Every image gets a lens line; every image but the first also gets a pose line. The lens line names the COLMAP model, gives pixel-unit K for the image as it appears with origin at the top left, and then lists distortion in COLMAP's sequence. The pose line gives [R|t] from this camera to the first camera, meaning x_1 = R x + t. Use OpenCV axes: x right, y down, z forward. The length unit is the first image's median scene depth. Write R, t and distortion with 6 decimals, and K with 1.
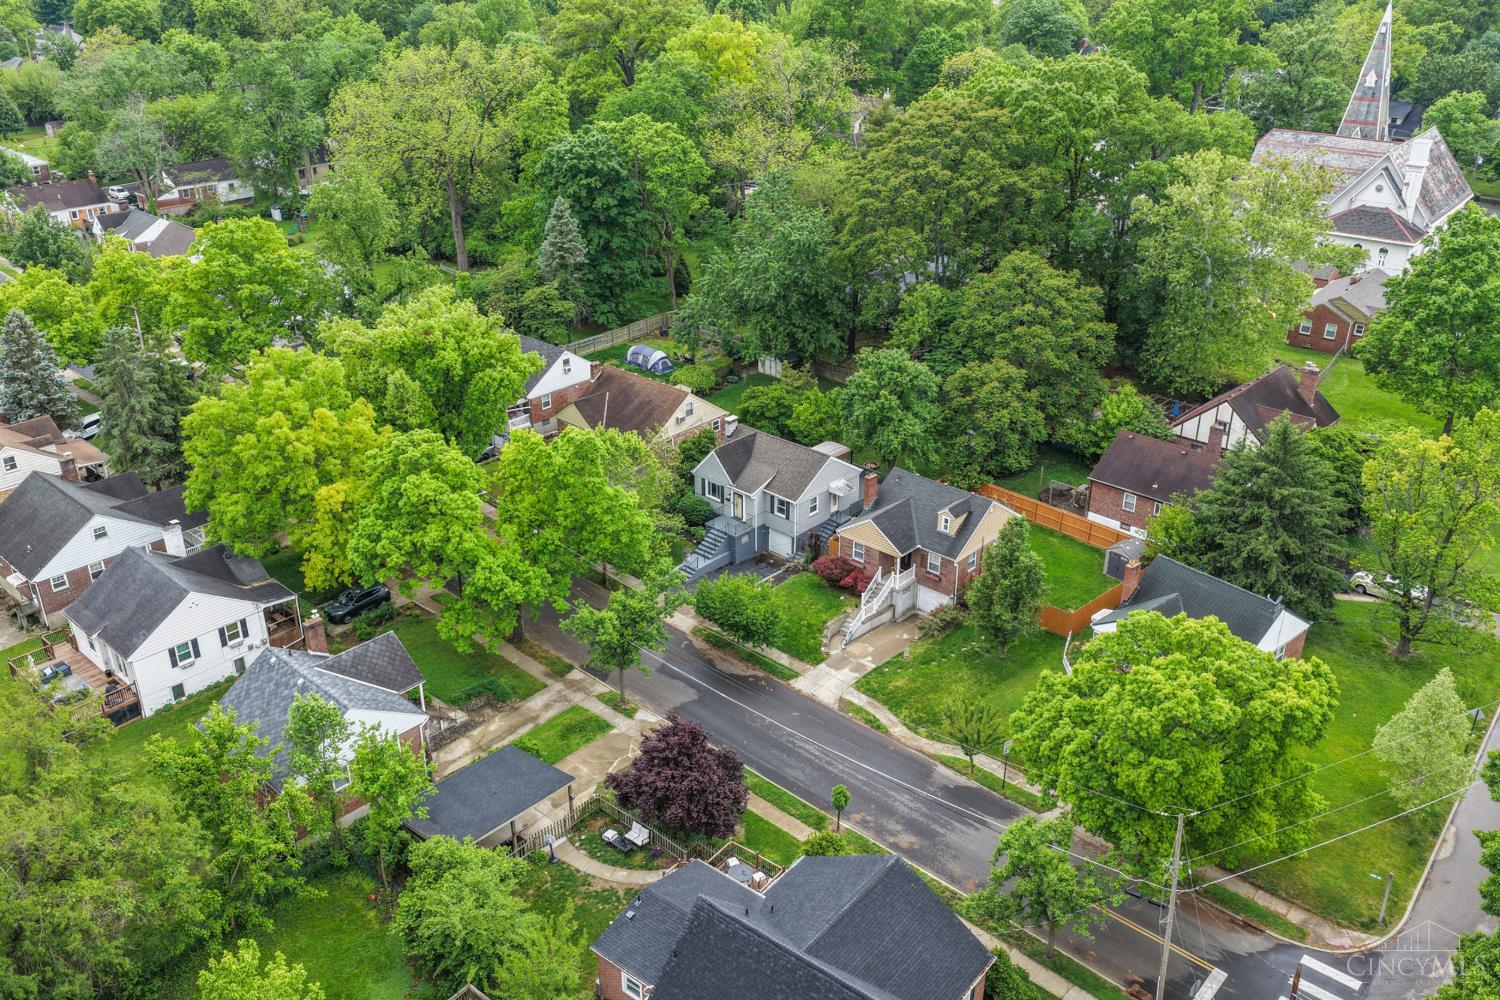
lens RADIAL K [[1246.9, 0, 750.0], [0, 1246.9, 500.0], [0, 0, 1]] dist [-0.003371, -0.001750]
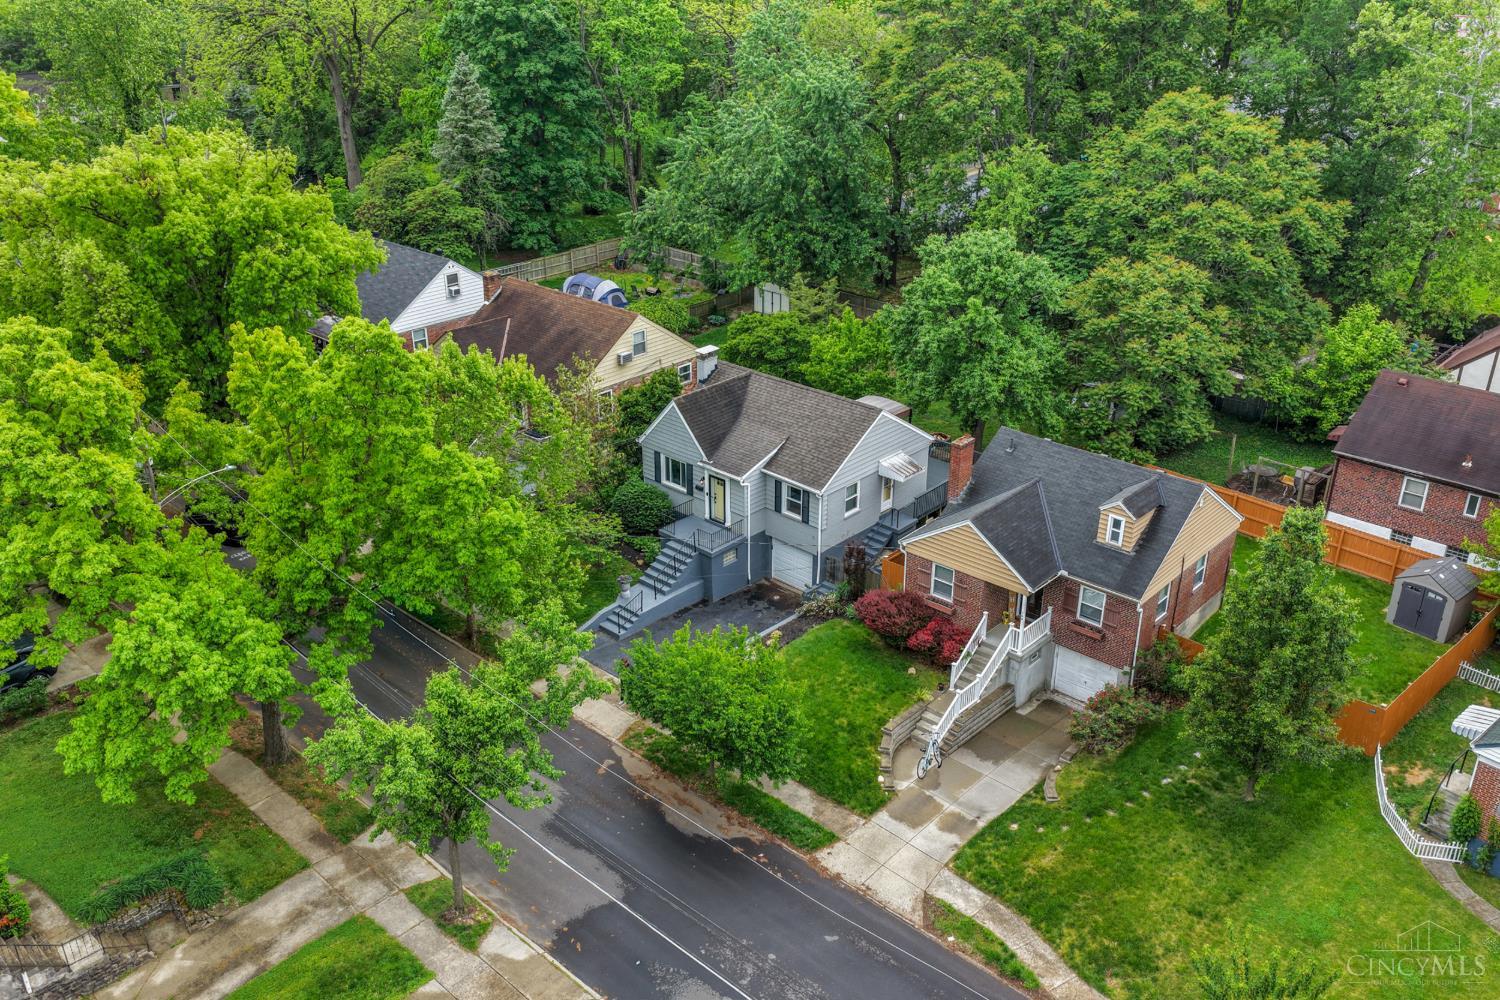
lens RADIAL K [[1246.9, 0, 750.0], [0, 1246.9, 500.0], [0, 0, 1]] dist [-0.003371, -0.001750]
pose [[0.999995, 0.002067, 0.002261, 0.003994], [-0.002033, 0.999886, -0.014978, 0.013579], [-0.002292, 0.014973, 0.999885, 0.439533]]
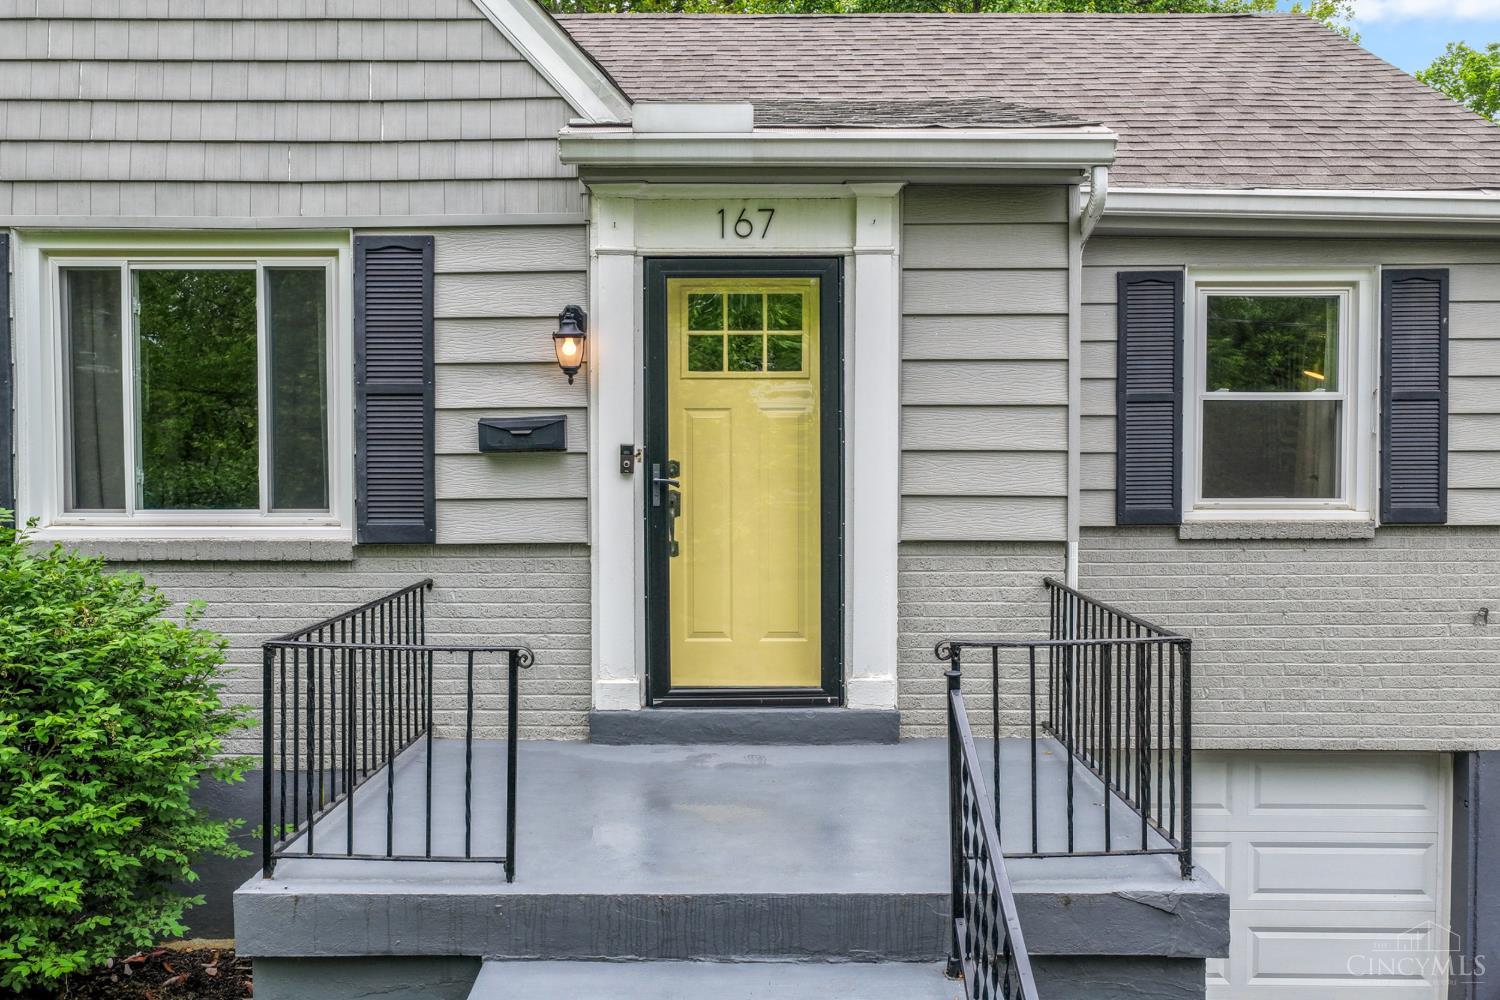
lens RADIAL K [[1246.9, 0, 750.0], [0, 1246.9, 500.0], [0, 0, 1]] dist [-0.003371, -0.001750]
pose [[0.741018, -0.017903, 0.671247, -0.051787], [0.289121, 0.910744, -0.294882, 0.024289], [-0.606054, 0.412584, 0.680053, 0.965084]]
